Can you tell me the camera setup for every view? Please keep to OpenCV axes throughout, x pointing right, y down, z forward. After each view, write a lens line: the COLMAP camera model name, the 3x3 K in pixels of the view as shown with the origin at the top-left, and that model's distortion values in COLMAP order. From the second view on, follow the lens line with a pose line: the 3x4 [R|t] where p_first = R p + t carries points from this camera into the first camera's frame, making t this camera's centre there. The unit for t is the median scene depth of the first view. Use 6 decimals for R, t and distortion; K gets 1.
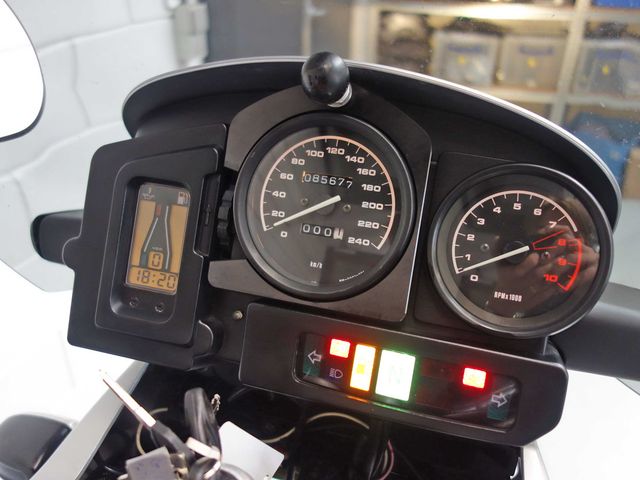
lens RADIAL K [[563.2, 0, 320.0], [0, 563.2, 240.0], [0, 0, 1]] dist [0.006256, -0.007981]
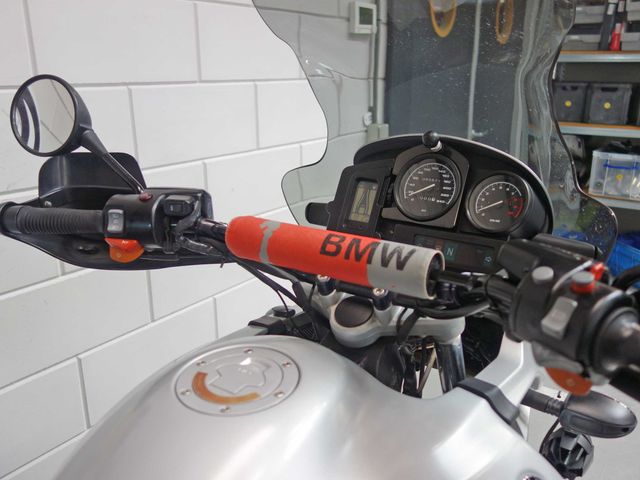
lens RADIAL K [[563.2, 0, 320.0], [0, 563.2, 240.0], [0, 0, 1]] dist [0.006256, -0.007981]
pose [[0.954300, 0.068805, -0.290821, 0.295456], [-0.125145, 0.975708, -0.179810, 0.688884], [0.271384, 0.207988, 0.939730, -1.504632]]
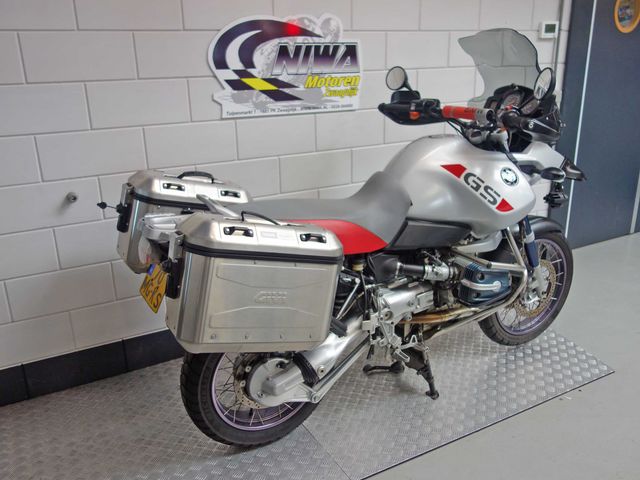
lens RADIAL K [[563.2, 0, 320.0], [0, 563.2, 240.0], [0, 0, 1]] dist [0.006256, -0.007981]
pose [[0.719086, 0.186013, -0.669563, 3.642195], [-0.297958, 0.952979, -0.055246, 2.956941], [0.627803, 0.239228, 0.740698, -5.964142]]
